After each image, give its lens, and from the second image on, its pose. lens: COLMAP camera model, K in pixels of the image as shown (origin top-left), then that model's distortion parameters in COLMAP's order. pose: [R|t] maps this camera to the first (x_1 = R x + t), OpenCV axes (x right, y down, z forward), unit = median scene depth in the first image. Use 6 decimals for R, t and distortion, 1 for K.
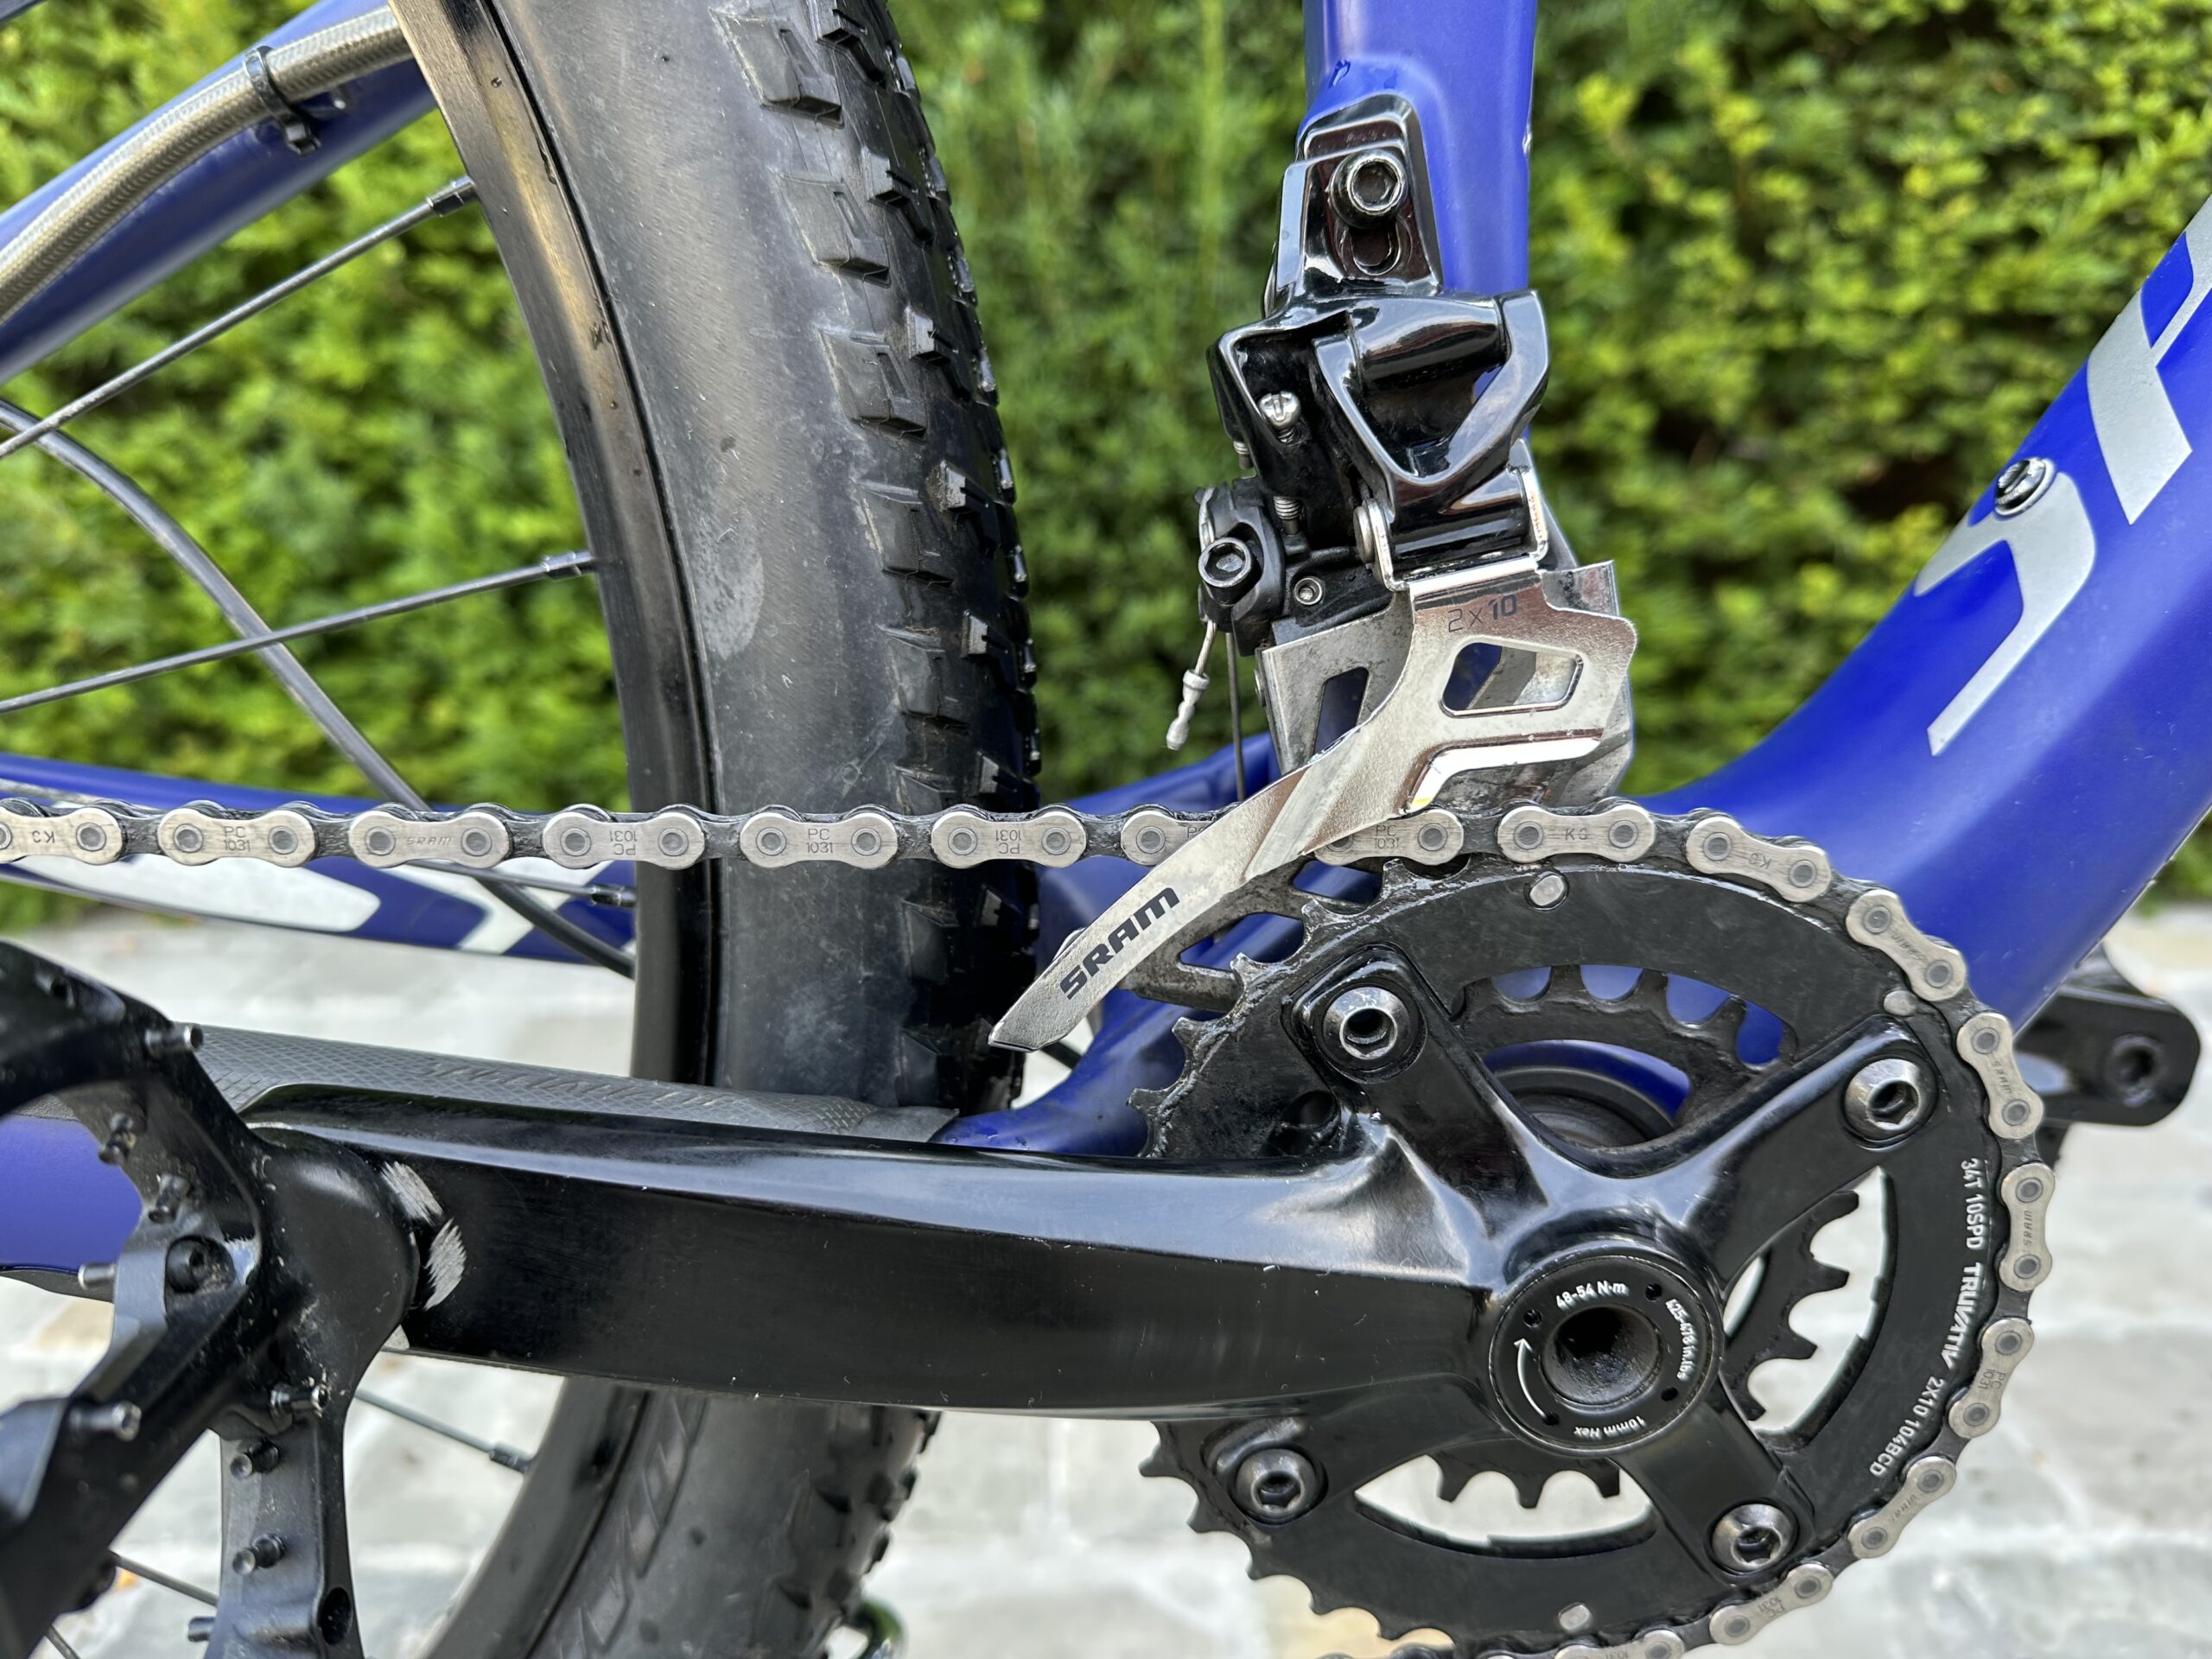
lens RADIAL K [[1663.5, 0, 1106.0], [0, 1663.5, 829.5], [0, 0, 1]] dist [-0.025162, -0.000406]
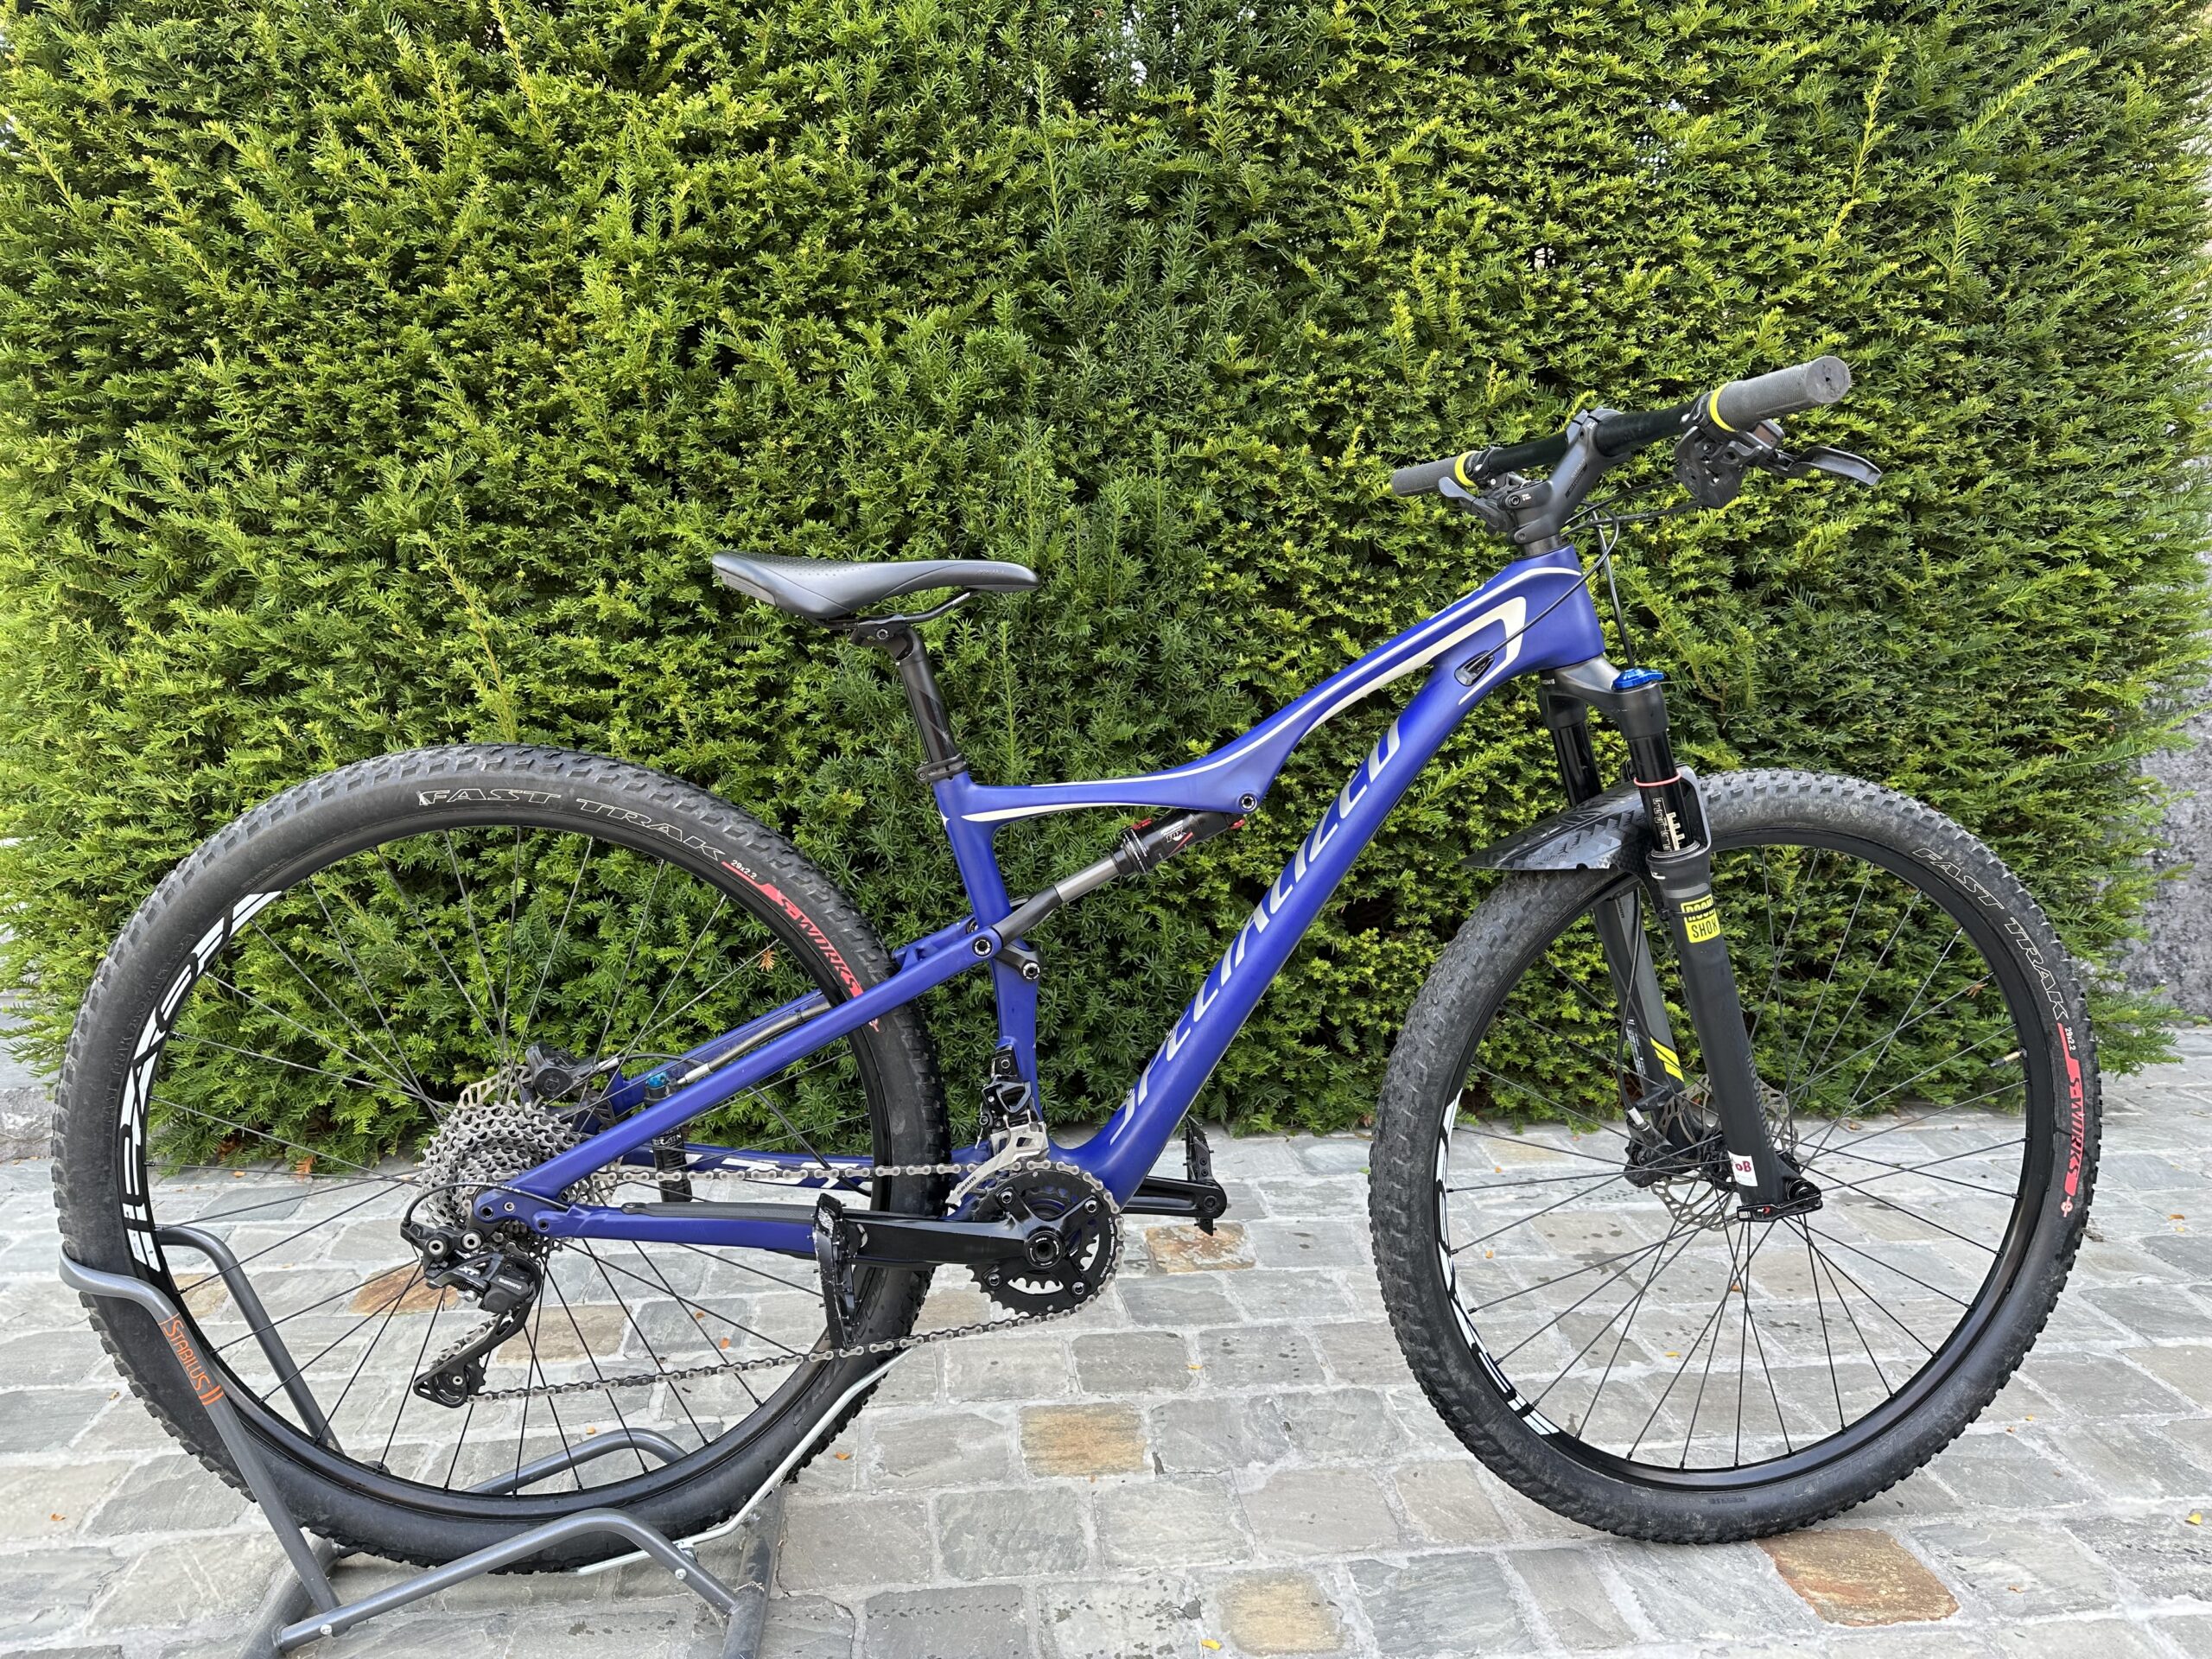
lens RADIAL K [[1581.4, 0, 1102.1], [0, 1581.4, 851.7], [0, 0, 1]] dist [0.194526, -0.362075]
pose [[0.996008, -0.010224, 0.088681, -0.000720], [0.019013, 0.994922, -0.098838, -0.106559], [-0.087220, 0.100129, 0.991144, -0.943849]]
